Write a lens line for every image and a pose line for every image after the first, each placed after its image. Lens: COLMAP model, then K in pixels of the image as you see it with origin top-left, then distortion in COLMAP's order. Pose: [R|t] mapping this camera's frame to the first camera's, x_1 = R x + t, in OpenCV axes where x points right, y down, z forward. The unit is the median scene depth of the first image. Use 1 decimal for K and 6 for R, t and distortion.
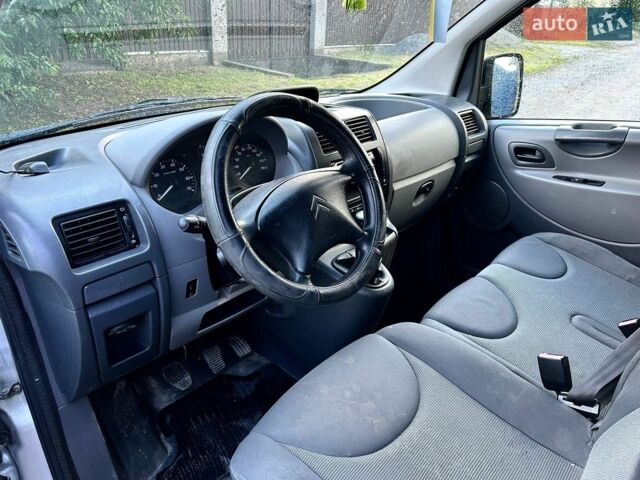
lens RADIAL K [[479.5, 0, 316.2], [0, 479.5, 242.4], [0, 0, 1]] dist [0.057384, -0.099654]
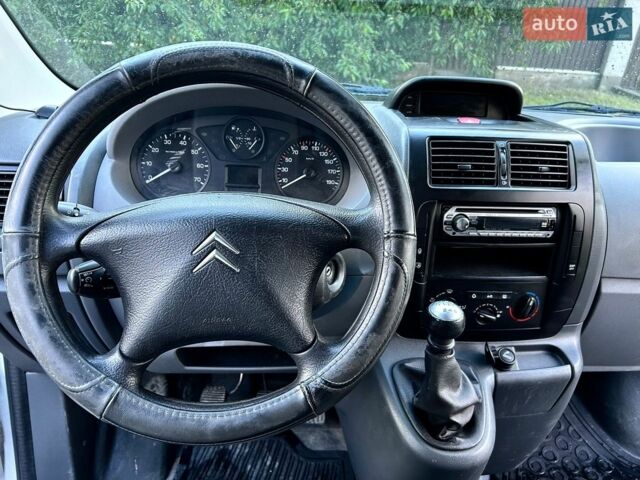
lens RADIAL K [[479.5, 0, 316.2], [0, 479.5, 242.4], [0, 0, 1]] dist [0.057384, -0.099654]
pose [[0.729197, 0.309685, -0.610219, 0.310422], [-0.329893, 0.940361, 0.083017, -0.131059], [0.599536, 0.140771, 0.787871, 0.505279]]
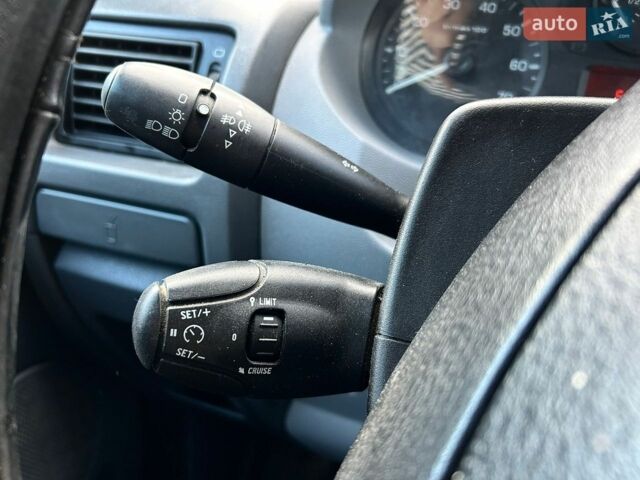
lens RADIAL K [[479.5, 0, 316.2], [0, 479.5, 242.4], [0, 0, 1]] dist [0.057384, -0.099654]
pose [[0.408181, 0.428232, -0.806229, -0.026822], [-0.436043, 0.867351, 0.239936, -0.051016], [0.802032, 0.253614, 0.540763, 0.702783]]
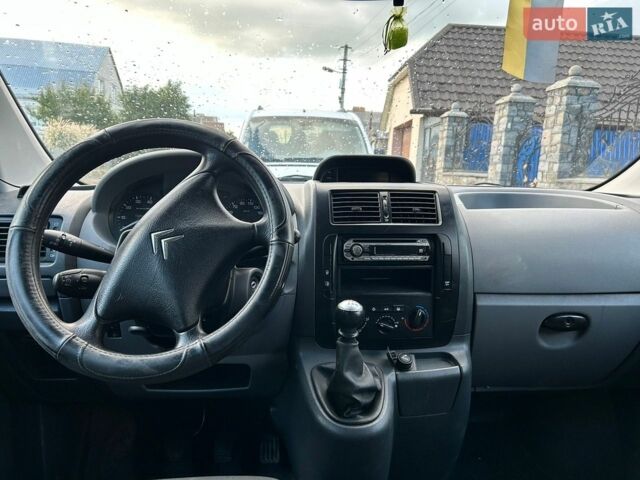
lens RADIAL K [[479.5, 0, 316.2], [0, 479.5, 242.4], [0, 0, 1]] dist [0.057384, -0.099654]
pose [[0.742094, 0.129866, -0.657595, 0.548035], [-0.296811, 0.943294, -0.148662, -0.033858], [0.600999, 0.305502, 0.738558, 0.450903]]
